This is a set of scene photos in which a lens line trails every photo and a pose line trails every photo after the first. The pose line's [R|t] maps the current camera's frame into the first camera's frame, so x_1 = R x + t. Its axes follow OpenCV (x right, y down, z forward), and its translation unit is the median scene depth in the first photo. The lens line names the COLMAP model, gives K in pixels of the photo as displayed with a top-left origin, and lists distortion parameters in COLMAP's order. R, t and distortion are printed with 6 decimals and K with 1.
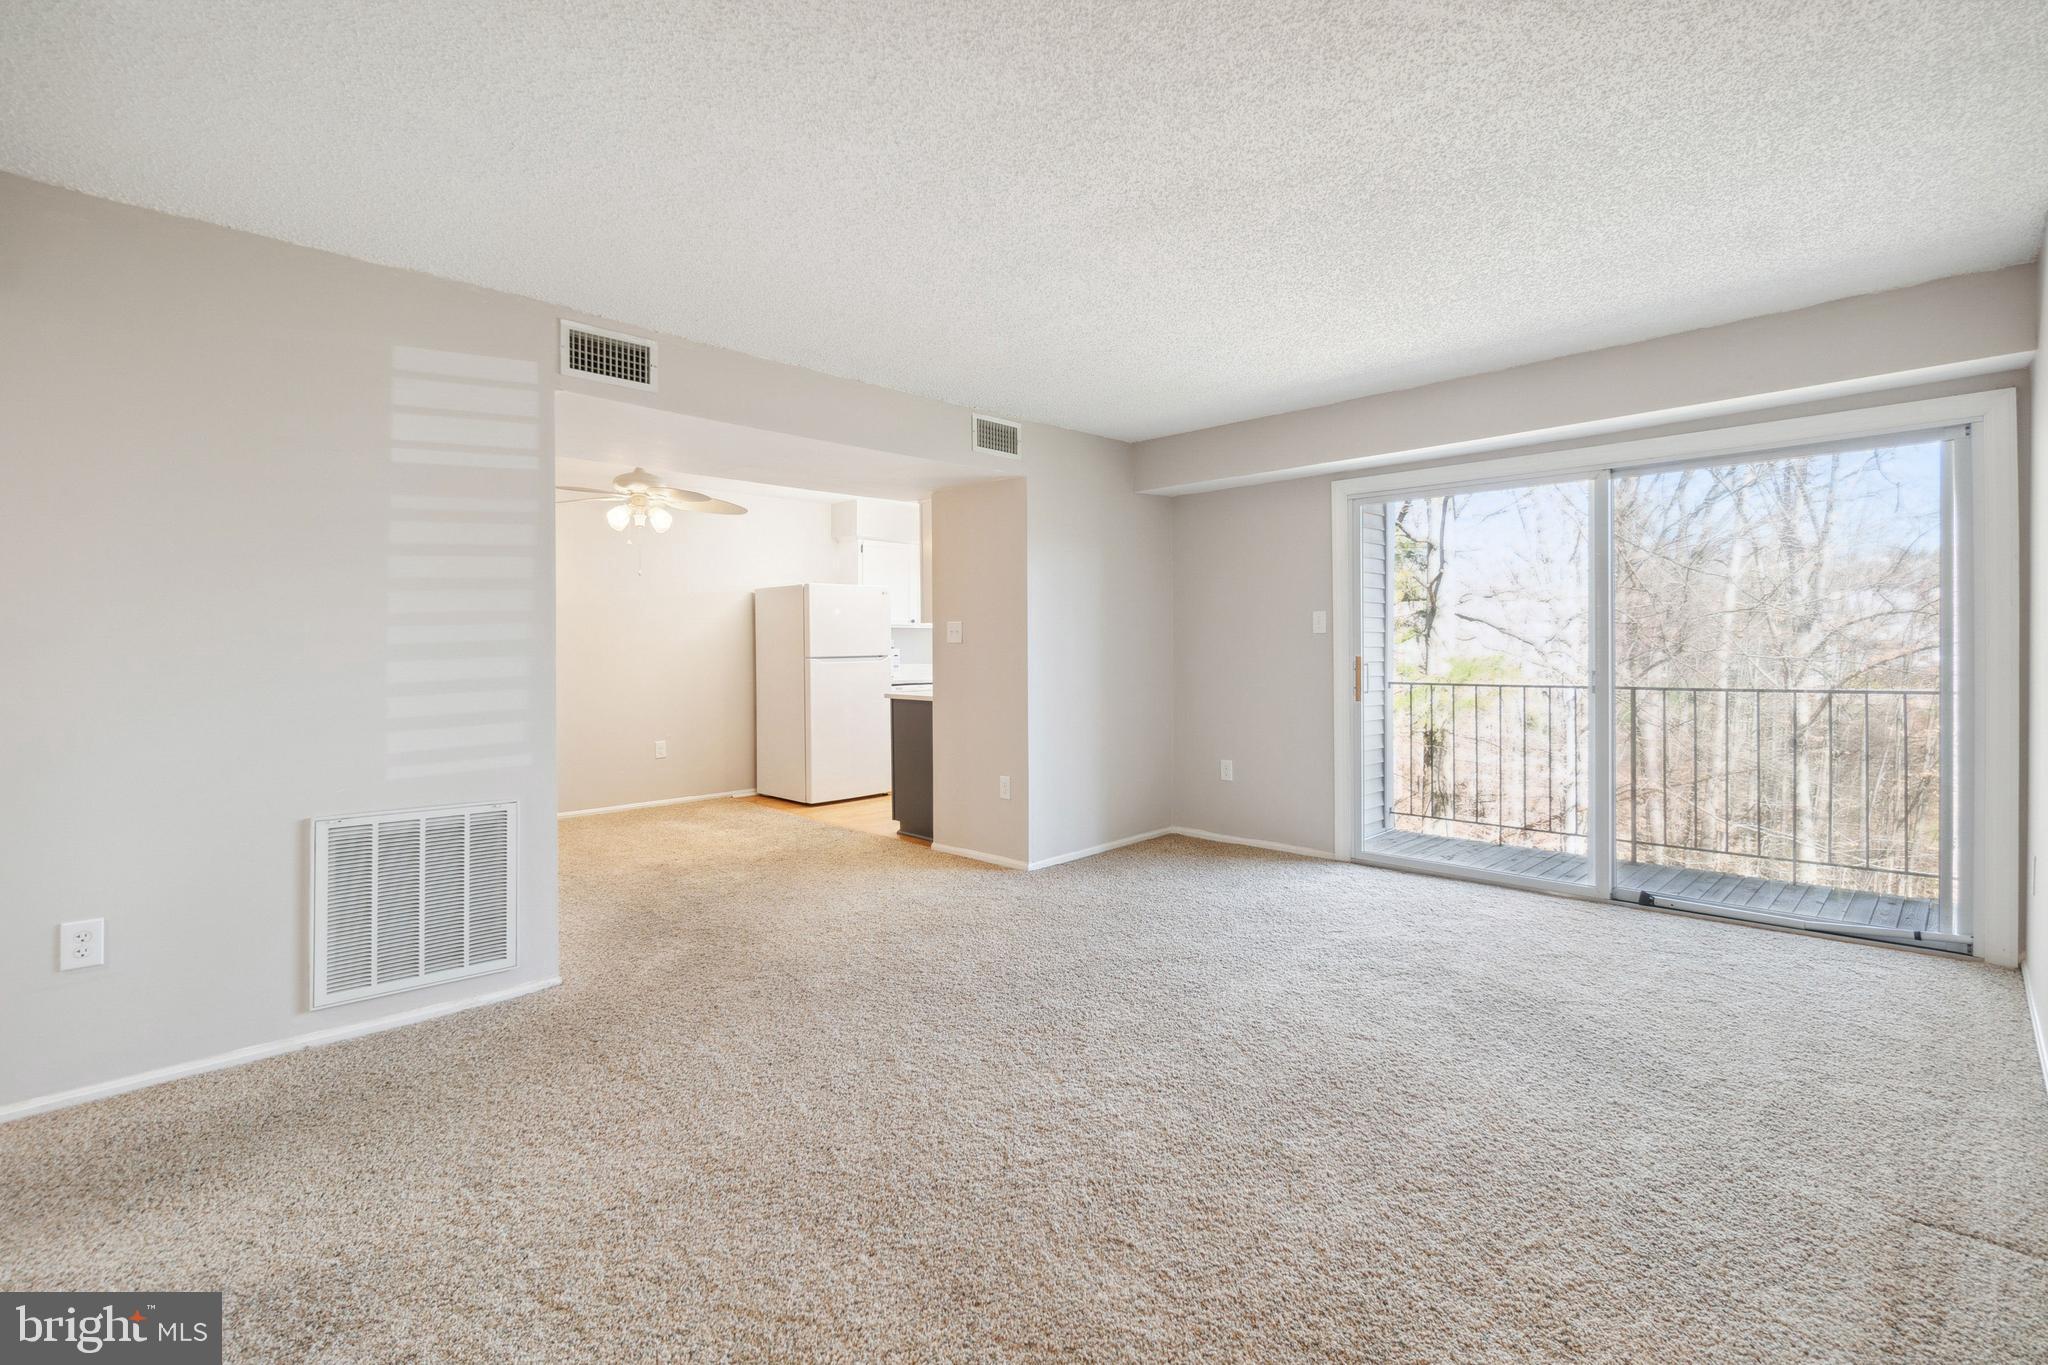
lens RADIAL K [[929.1, 0, 1018.2], [0, 929.1, 643.0], [0, 0, 1]] dist [-0.003667, -0.000128]
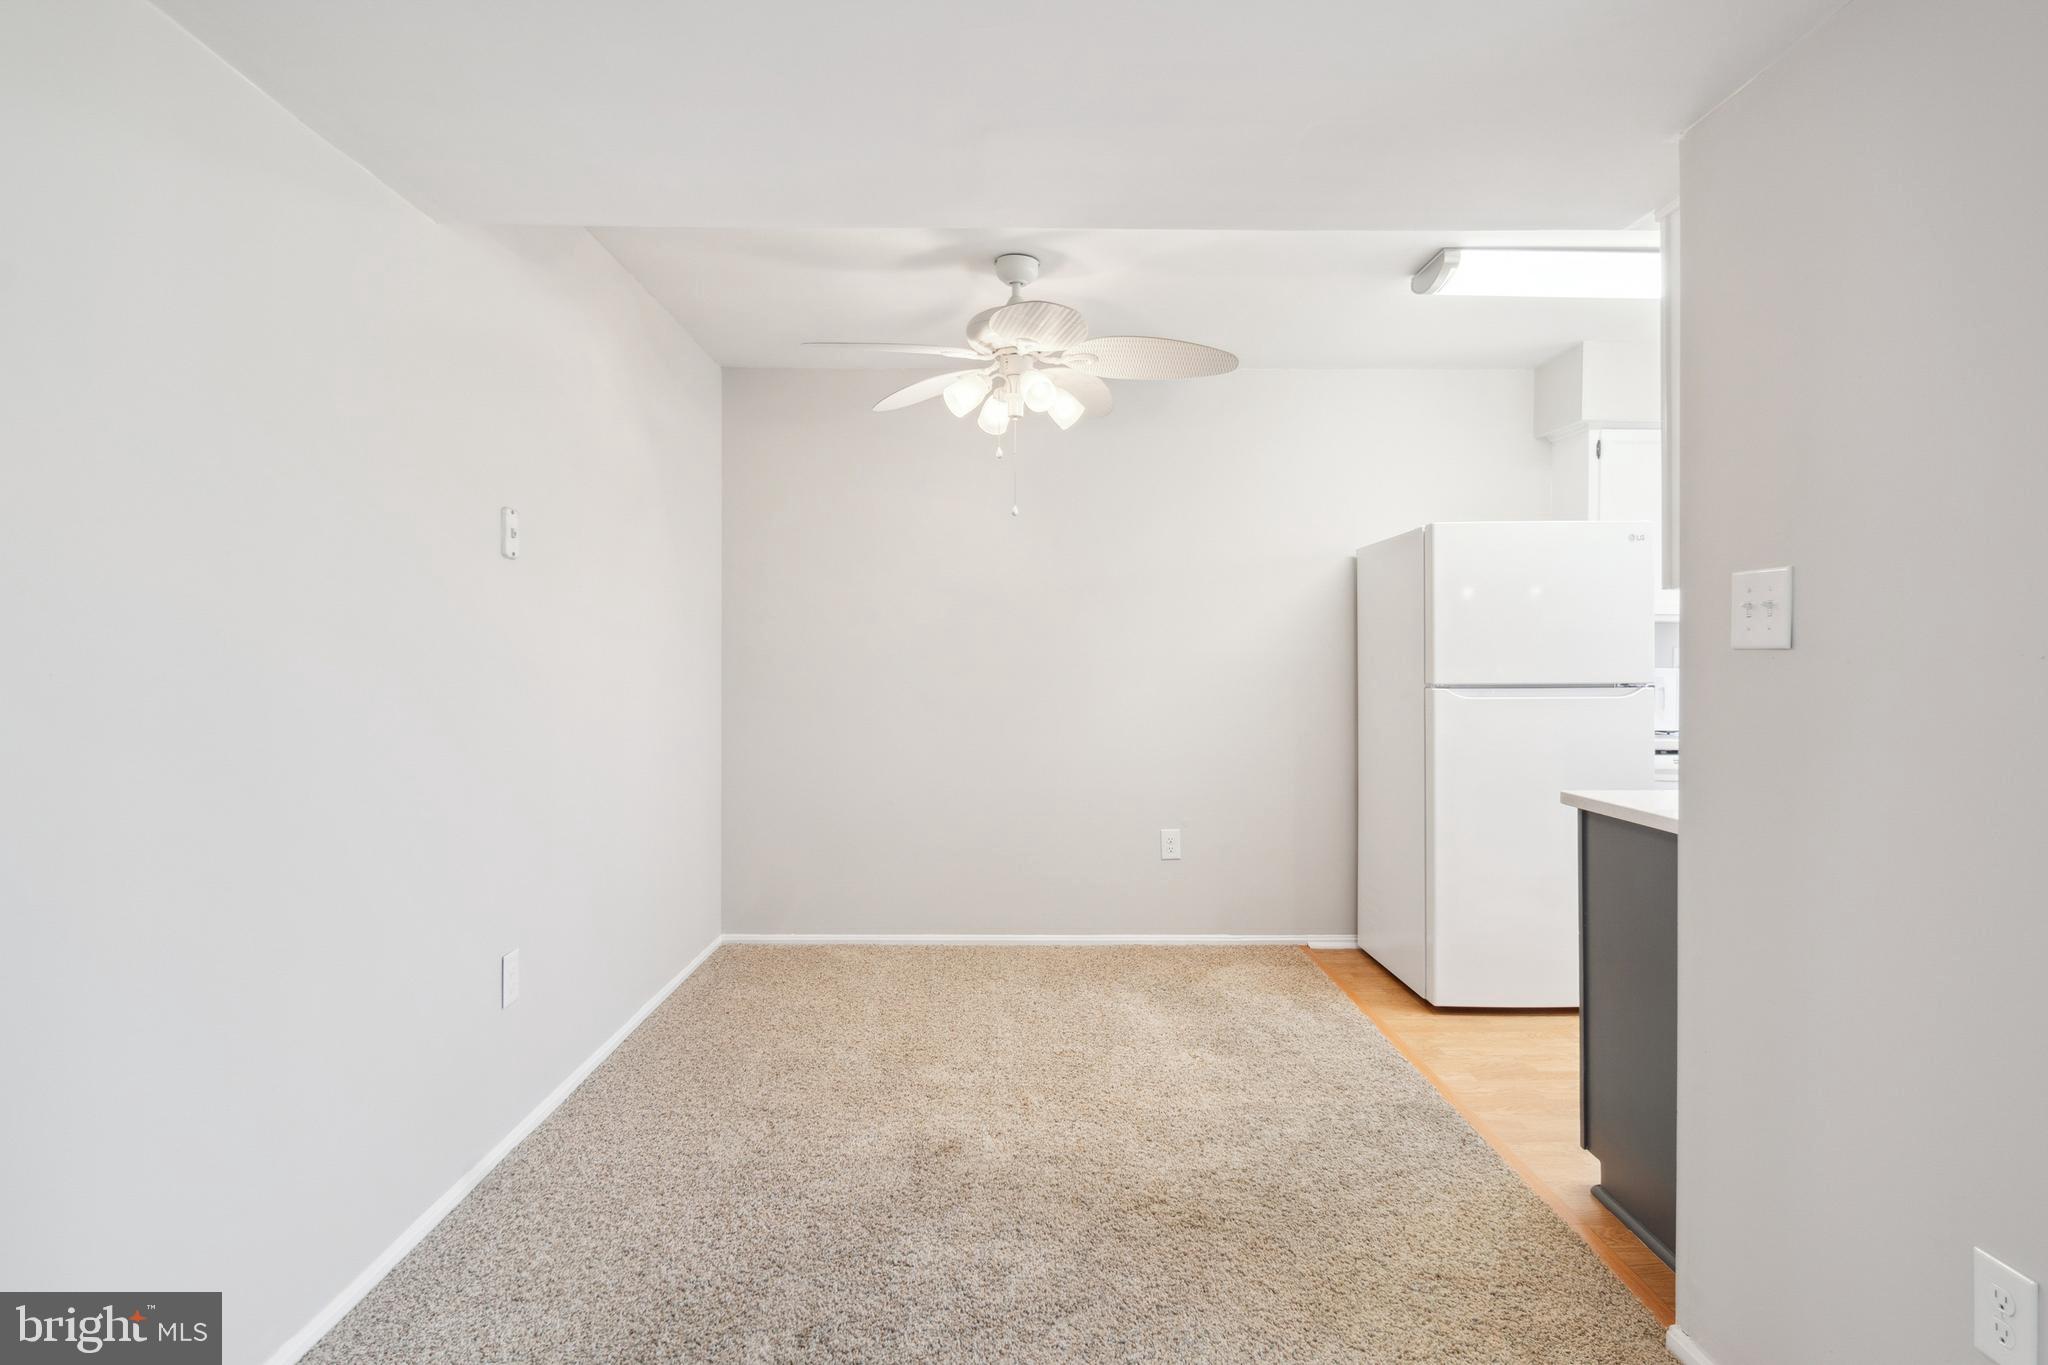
lens RADIAL K [[993.0, 0, 1030.5], [0, 993.0, 703.8], [0, 0, 1]] dist [-0.006286, -0.001305]
pose [[0.706432, 0.025415, -0.707324, -0.025032], [0.002732, 0.999250, 0.038633, 0.007525], [0.707775, -0.029224, 0.705833, 0.698493]]
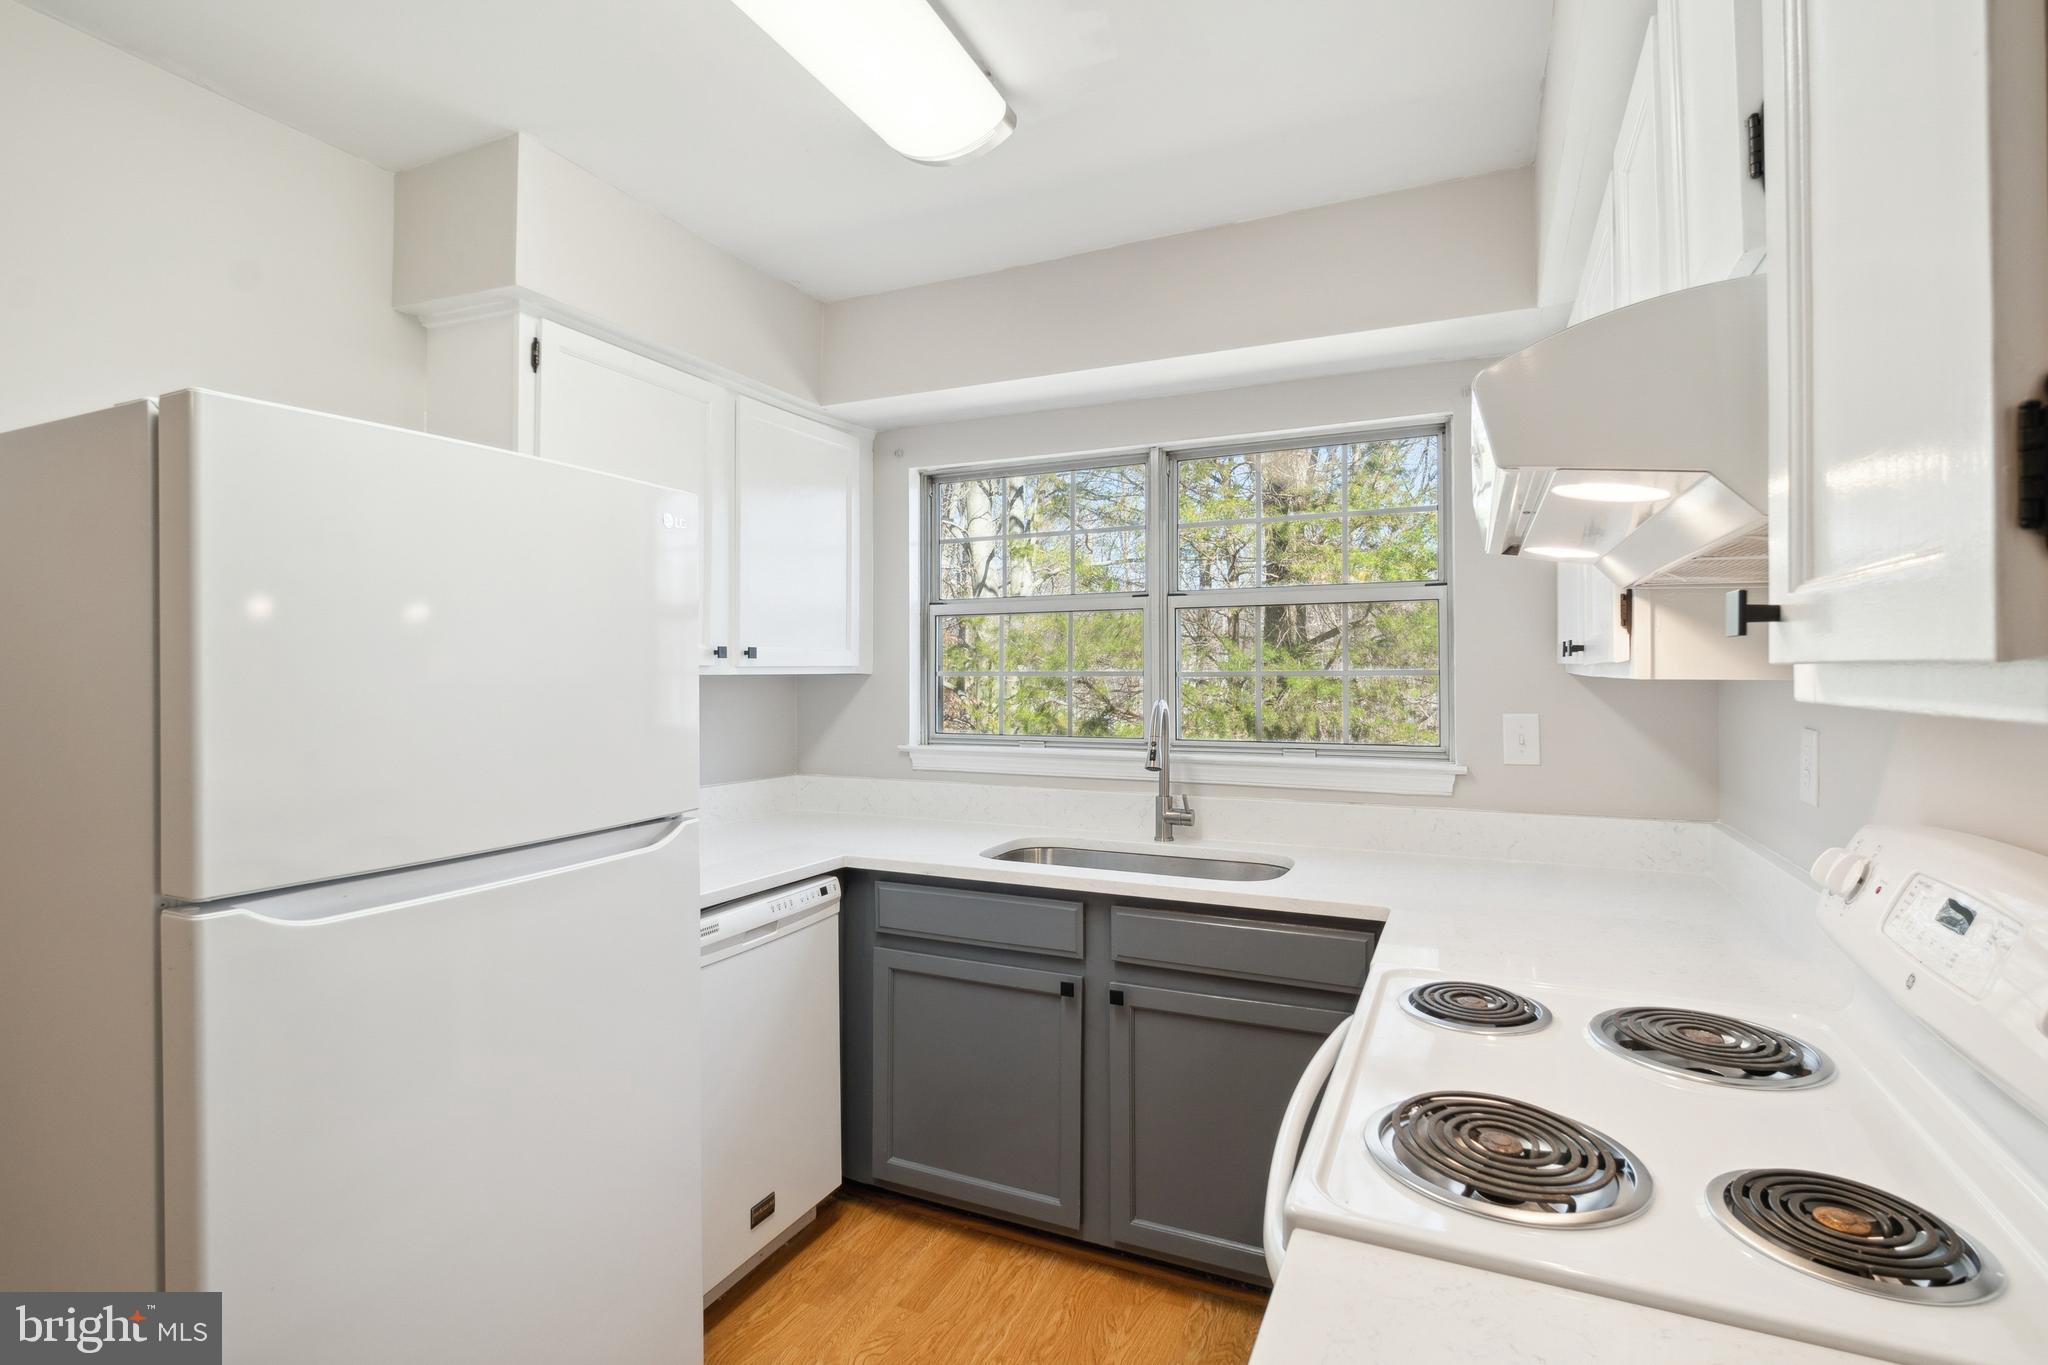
lens RADIAL K [[993.0, 0, 1023.2], [0, 993.0, 664.0], [0, 0, 1]] dist [-0.006286, -0.001305]
pose [[0.936328, 0.010722, 0.350962, -0.215867], [-0.007372, 0.999914, -0.010881, -0.027884], [-0.351048, 0.007601, 0.936327, 1.105338]]
